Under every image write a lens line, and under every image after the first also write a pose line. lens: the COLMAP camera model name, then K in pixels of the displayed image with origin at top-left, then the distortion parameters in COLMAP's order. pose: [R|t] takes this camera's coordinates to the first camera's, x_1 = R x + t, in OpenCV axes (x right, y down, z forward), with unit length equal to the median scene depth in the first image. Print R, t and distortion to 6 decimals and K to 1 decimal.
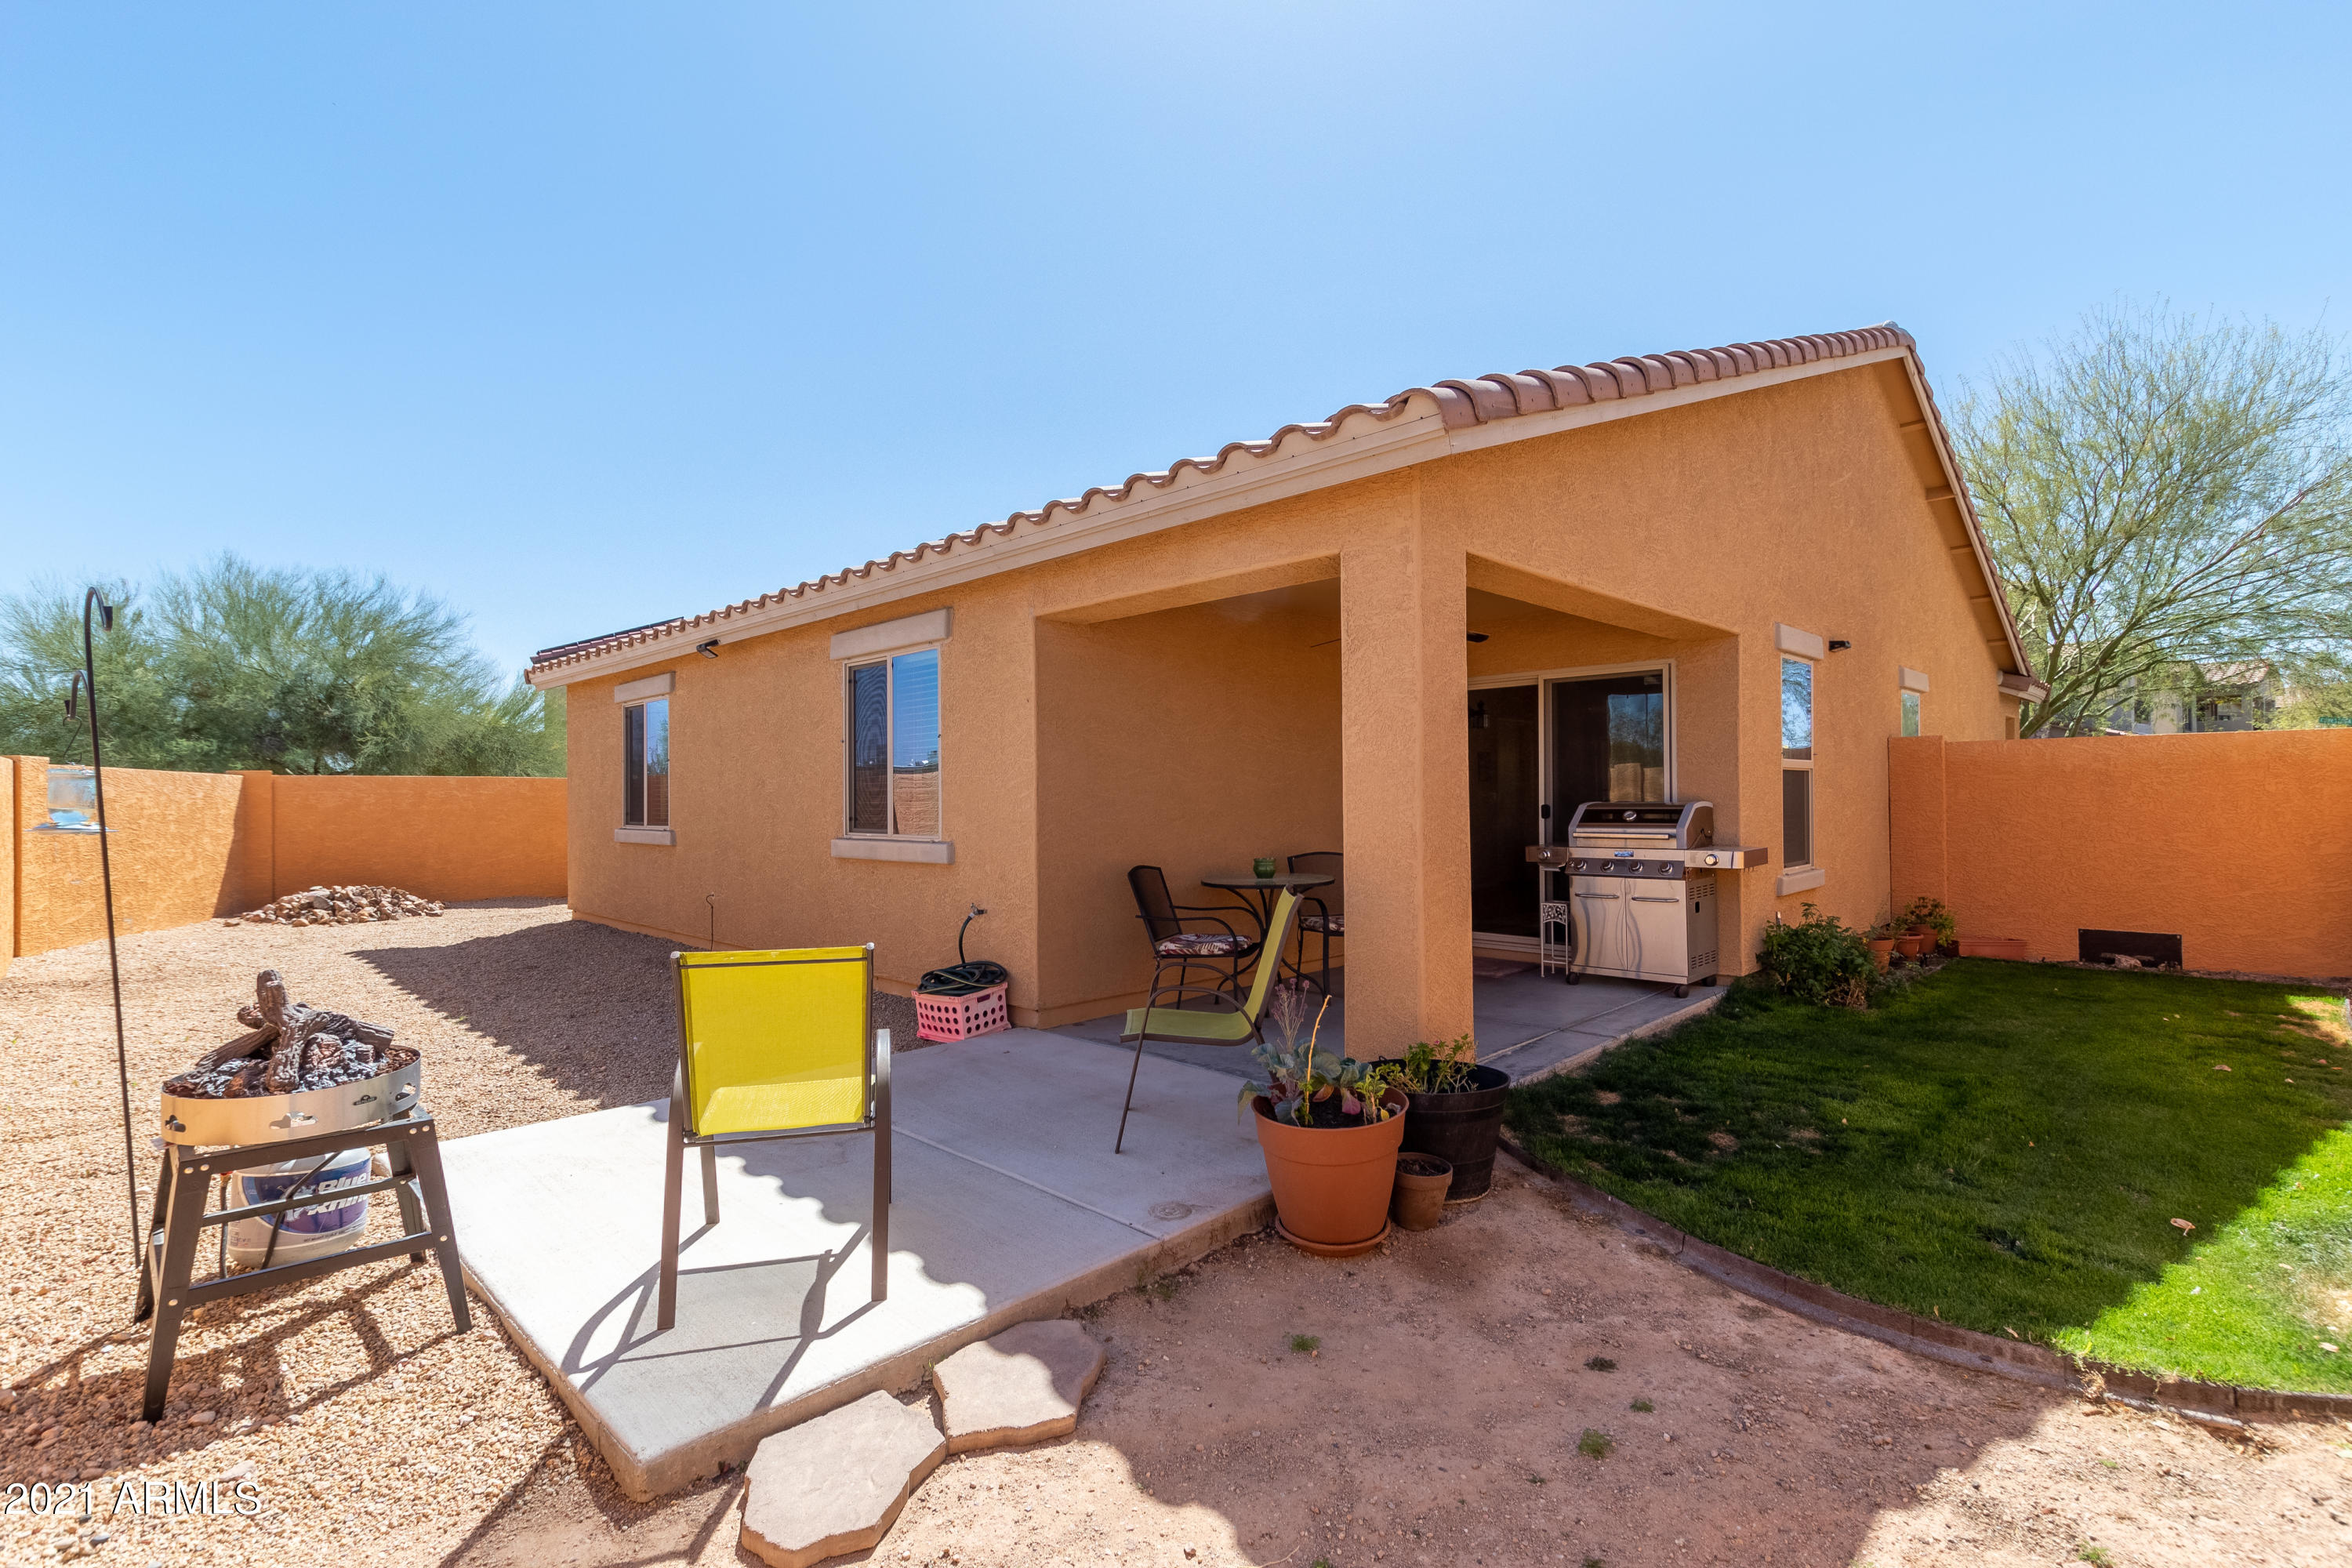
lens RADIAL K [[1071.1, 0, 1184.1], [0, 1071.1, 781.8], [0, 0, 1]] dist [0.003721, 0.000469]
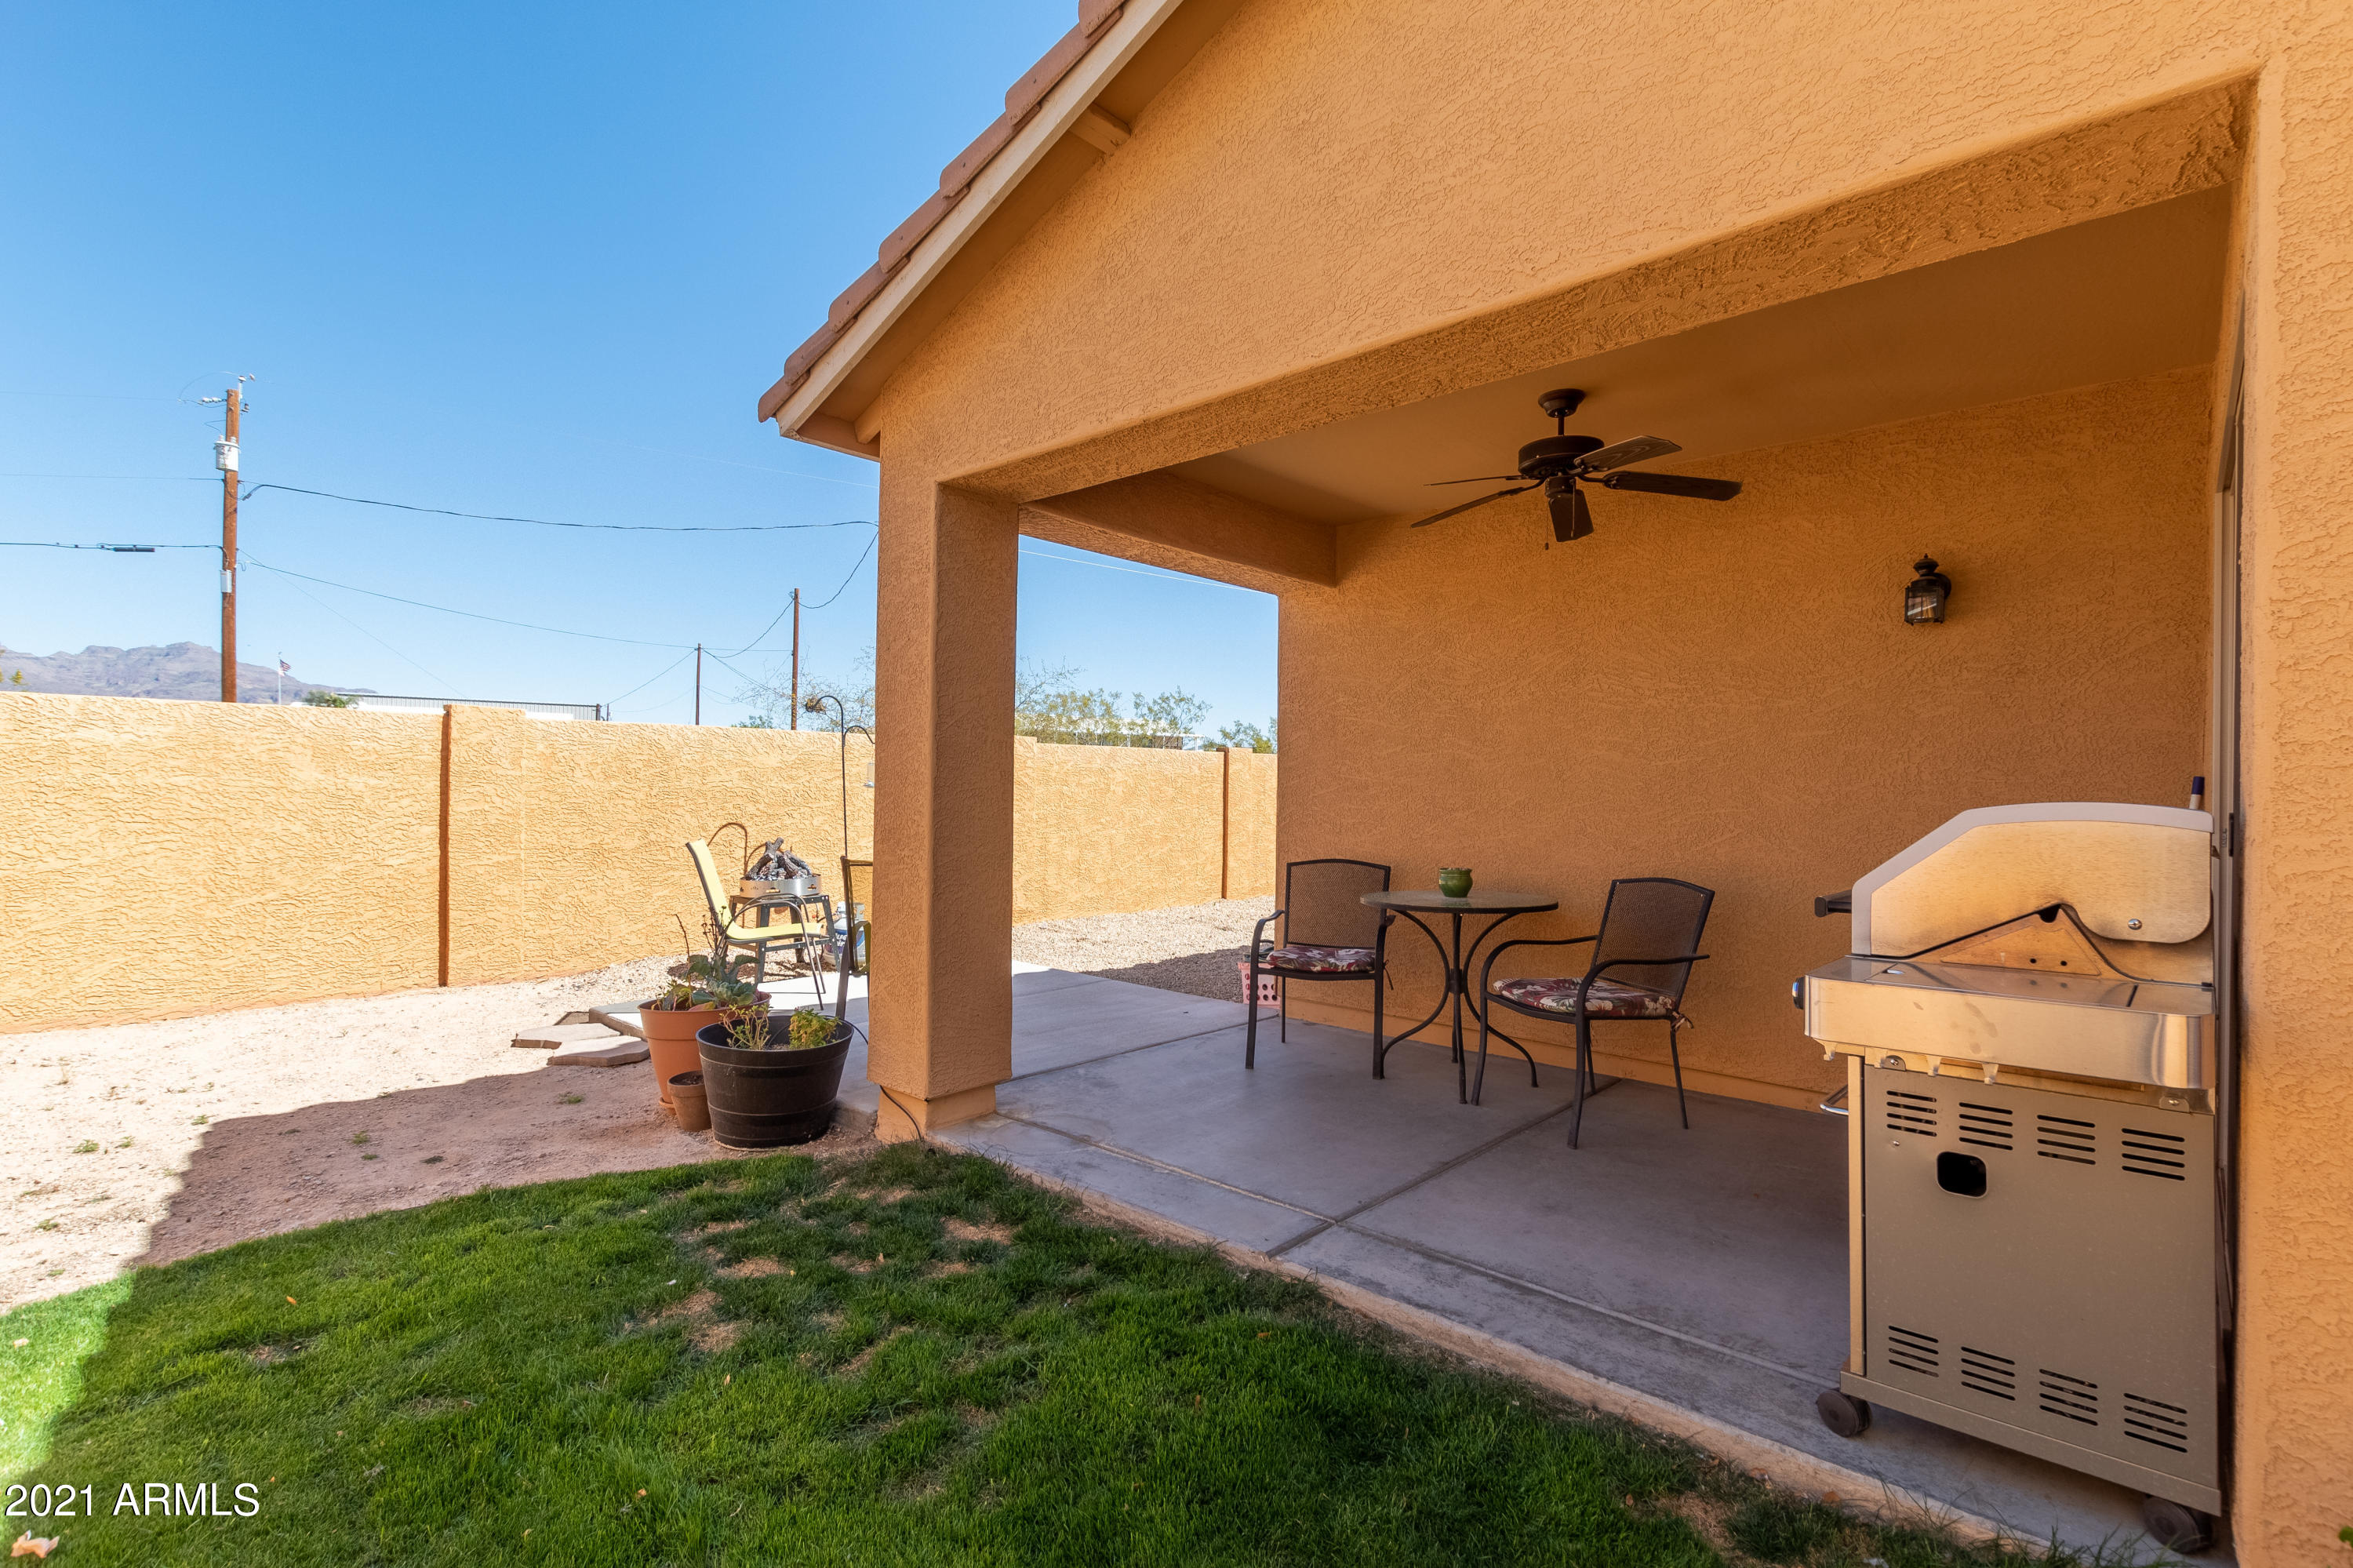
lens RADIAL K [[1071.6, 0, 1189.8], [0, 1071.6, 784.3], [0, 0, 1]] dist [0.003721, 0.000469]
pose [[0.042481, -0.000384, -0.999097, 0.888665], [-0.003838, 0.999992, -0.000547, 0.018369], [0.999090, 0.003858, 0.042479, 0.927175]]
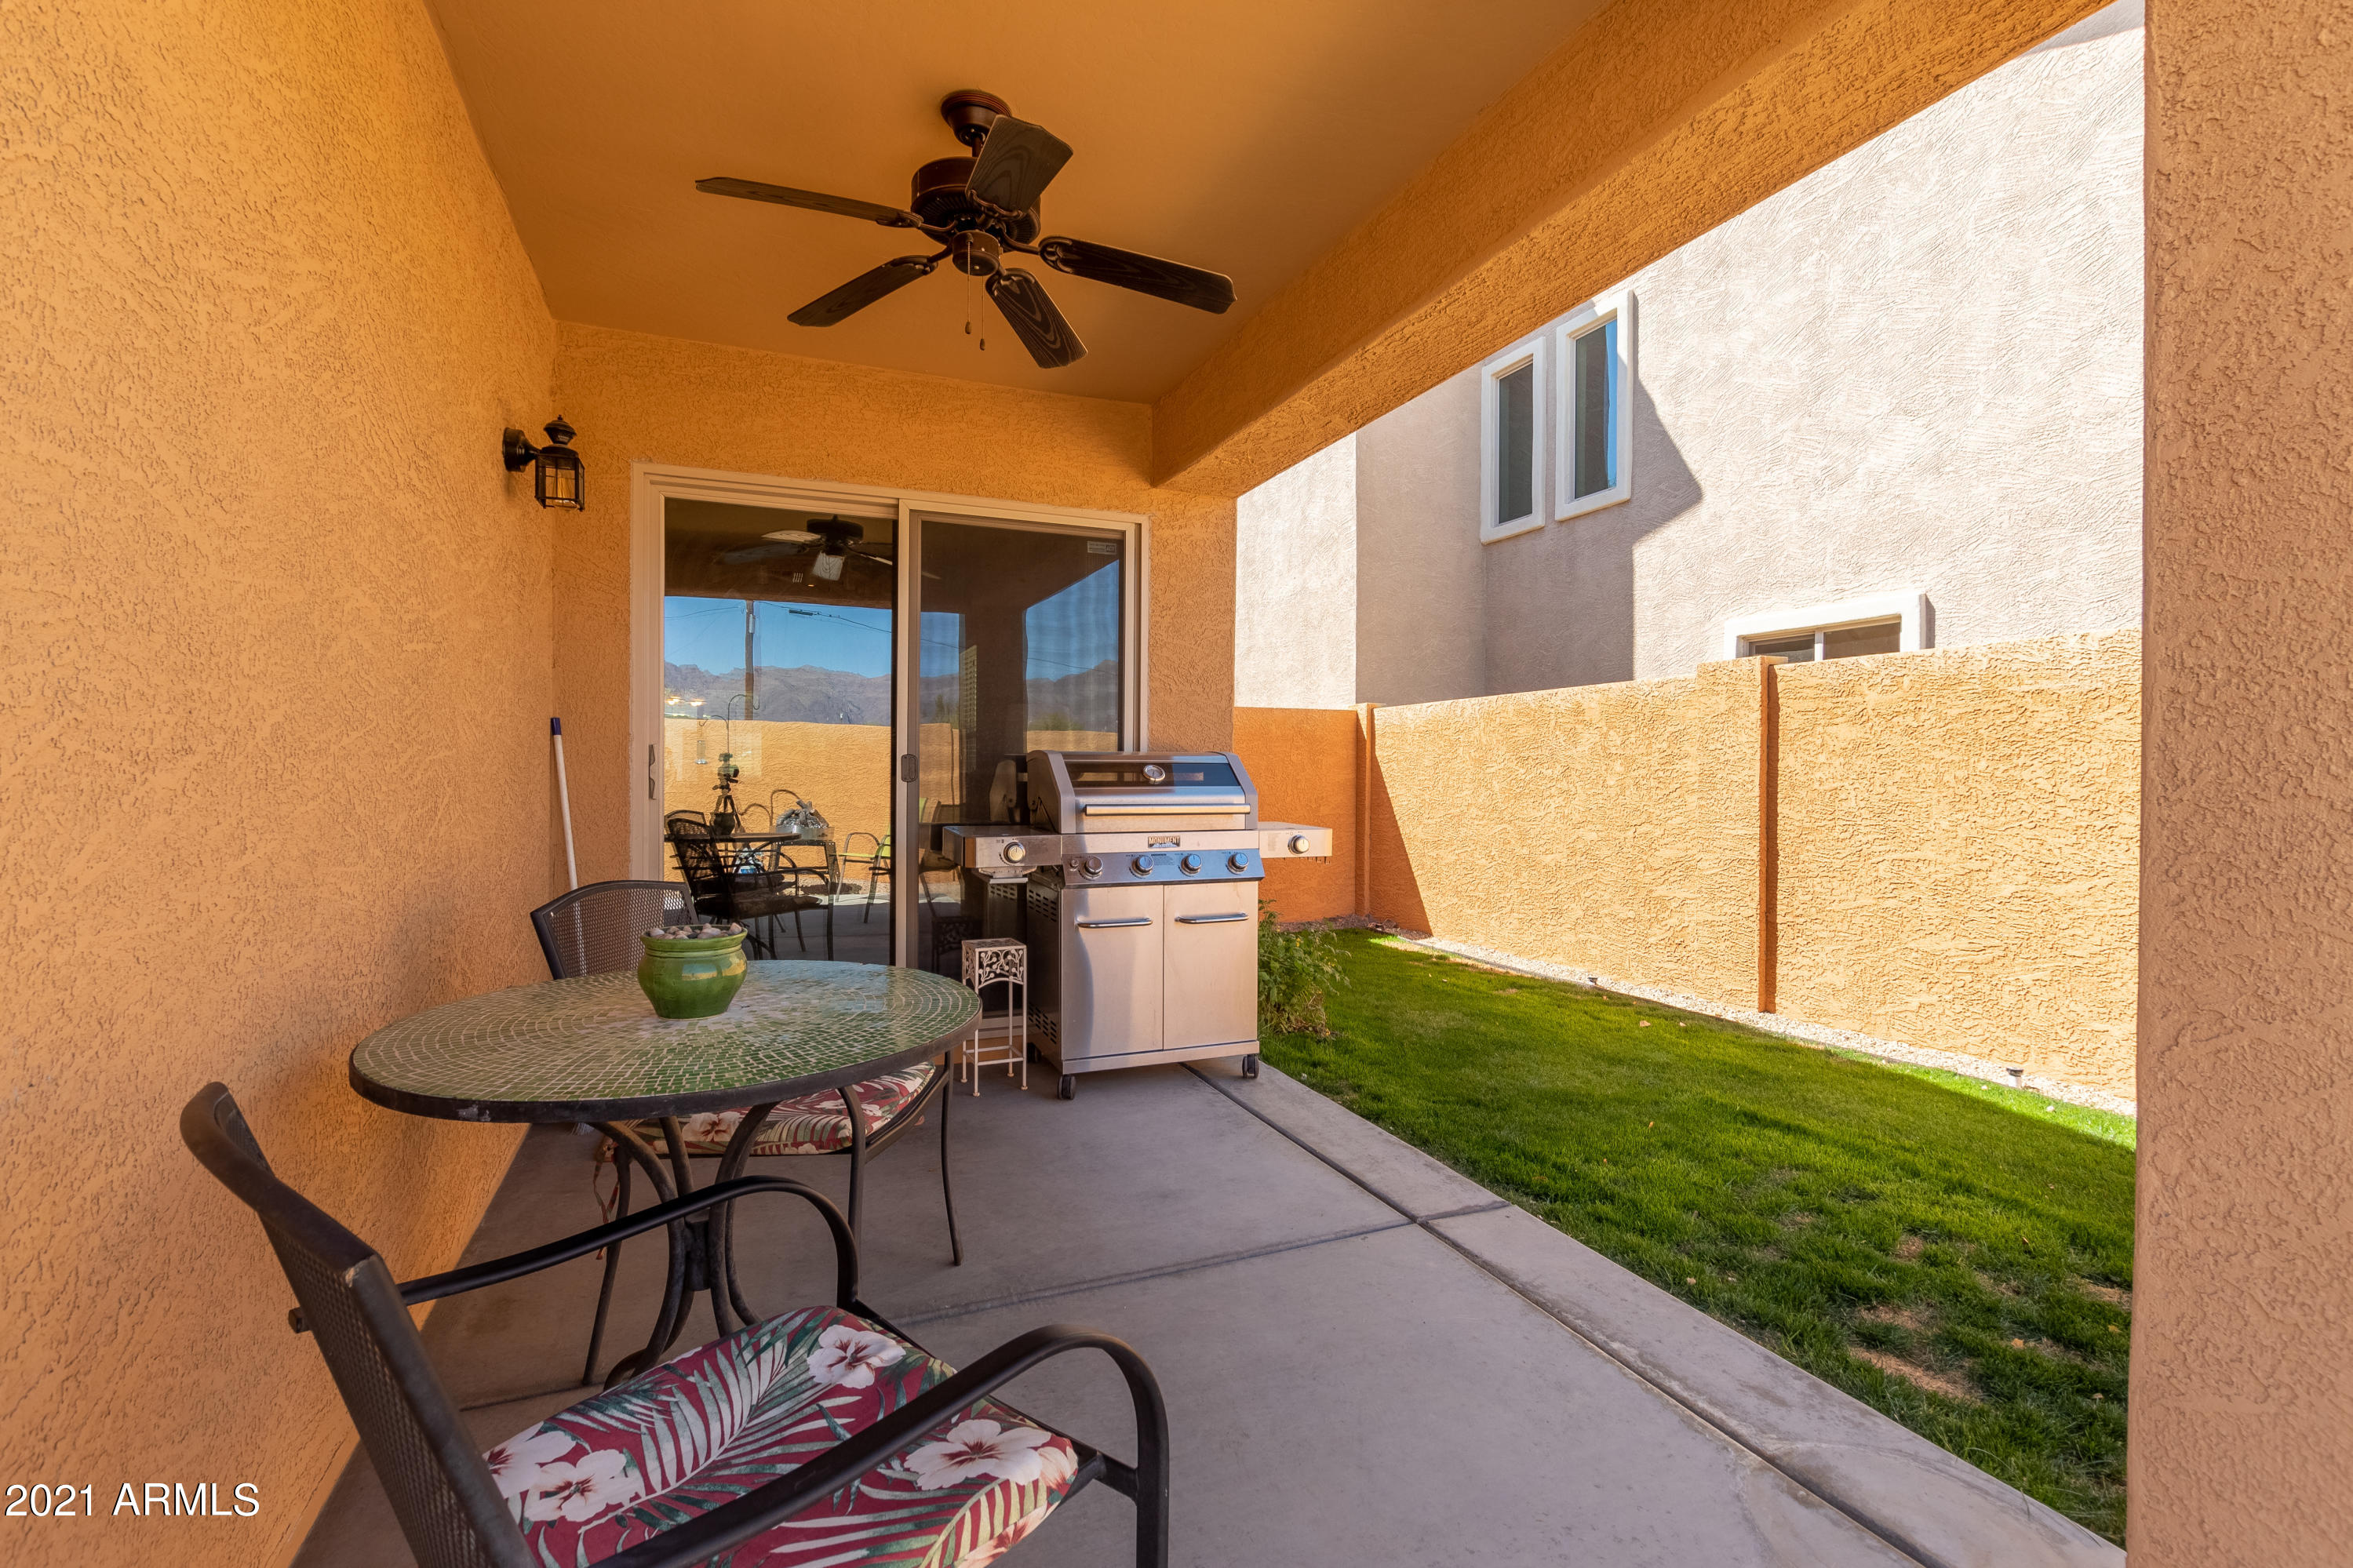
lens RADIAL K [[1071.4, 0, 1188.7], [0, 1071.4, 778.5], [0, 0, 1]] dist [0.003721, 0.000469]
pose [[0.380368, 0.003630, 0.924828, -0.117938], [-0.014488, 0.999893, 0.002034, 0.039747], [-0.924722, -0.014173, 0.380380, 0.938524]]
